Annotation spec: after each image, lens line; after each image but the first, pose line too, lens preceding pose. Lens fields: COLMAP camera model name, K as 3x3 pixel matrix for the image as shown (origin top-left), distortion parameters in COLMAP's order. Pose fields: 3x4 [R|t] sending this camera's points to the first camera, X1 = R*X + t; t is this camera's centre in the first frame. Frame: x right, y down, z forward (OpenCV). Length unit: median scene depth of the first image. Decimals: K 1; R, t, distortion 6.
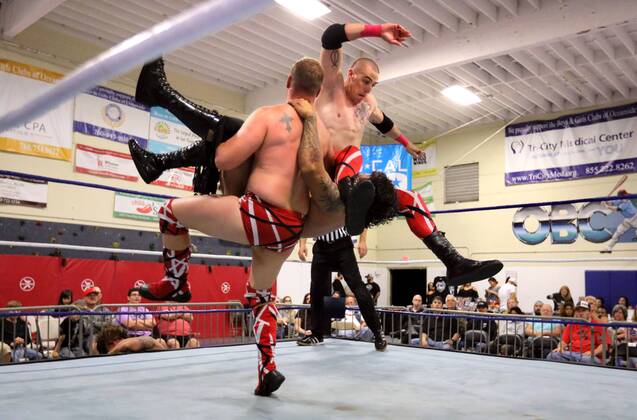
lens RADIAL K [[564.6, 0, 311.2], [0, 564.6, 216.2], [0, 0, 1]] dist [-0.003988, 0.004487]
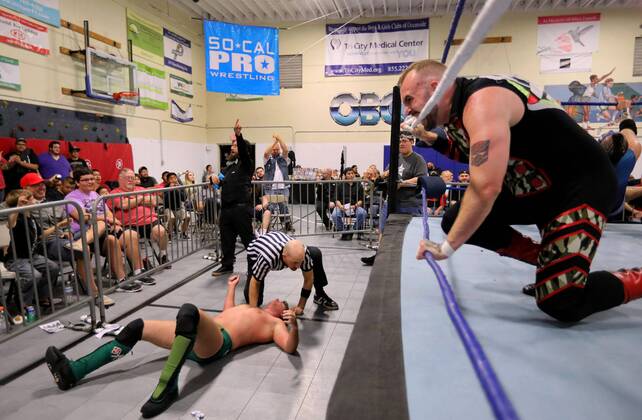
lens RADIAL K [[430.5, 0, 318.2], [0, 430.5, 203.4], [0, 0, 1]] dist [-0.000854, 0.000151]
pose [[0.862782, -0.071398, 0.500509, -0.169271], [-0.044633, 0.975356, 0.216074, 0.015201], [-0.503602, -0.208764, 0.838333, 0.175652]]
